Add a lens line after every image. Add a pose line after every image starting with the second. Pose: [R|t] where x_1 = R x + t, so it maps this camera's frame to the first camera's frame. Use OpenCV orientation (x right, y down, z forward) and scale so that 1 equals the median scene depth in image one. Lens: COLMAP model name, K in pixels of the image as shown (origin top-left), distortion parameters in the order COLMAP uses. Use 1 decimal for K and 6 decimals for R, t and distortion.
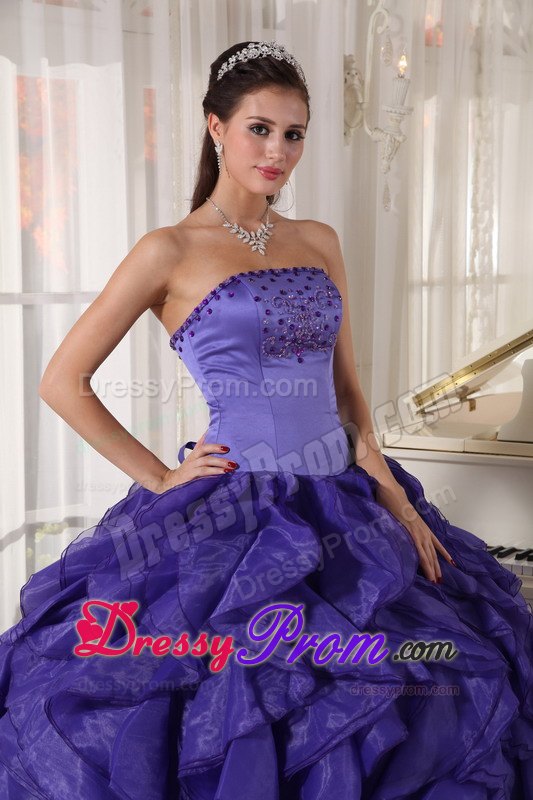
lens RADIAL K [[1593.0, 0, 261.2], [0, 1593.0, 401.8], [0, 0, 1]] dist [0.139966, 0.000000]
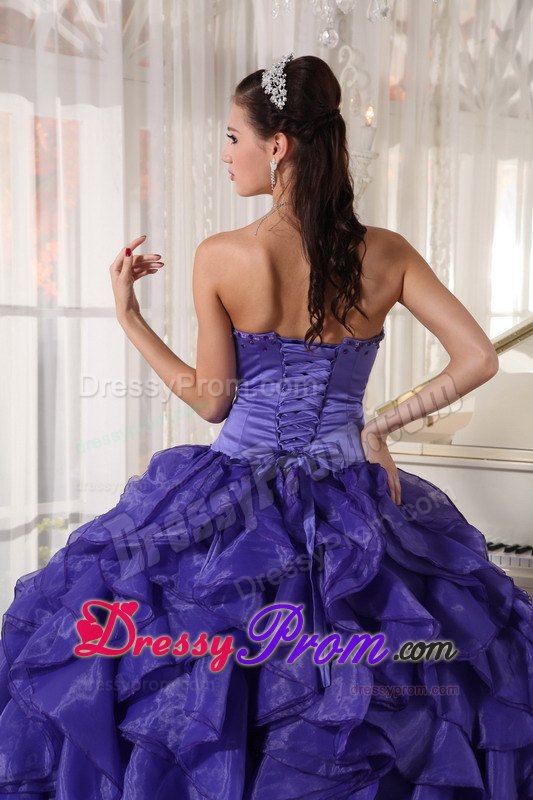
lens RADIAL K [[1607.0, 0, 261.6], [0, 1607.0, 404.7], [0, 0, 1]] dist [0.080791, 0.000000]
pose [[0.999578, 0.013327, 0.025811, -0.013007], [-0.012158, 0.998916, -0.044936, 0.041385], [-0.026382, 0.044603, 0.998656, -0.107120]]
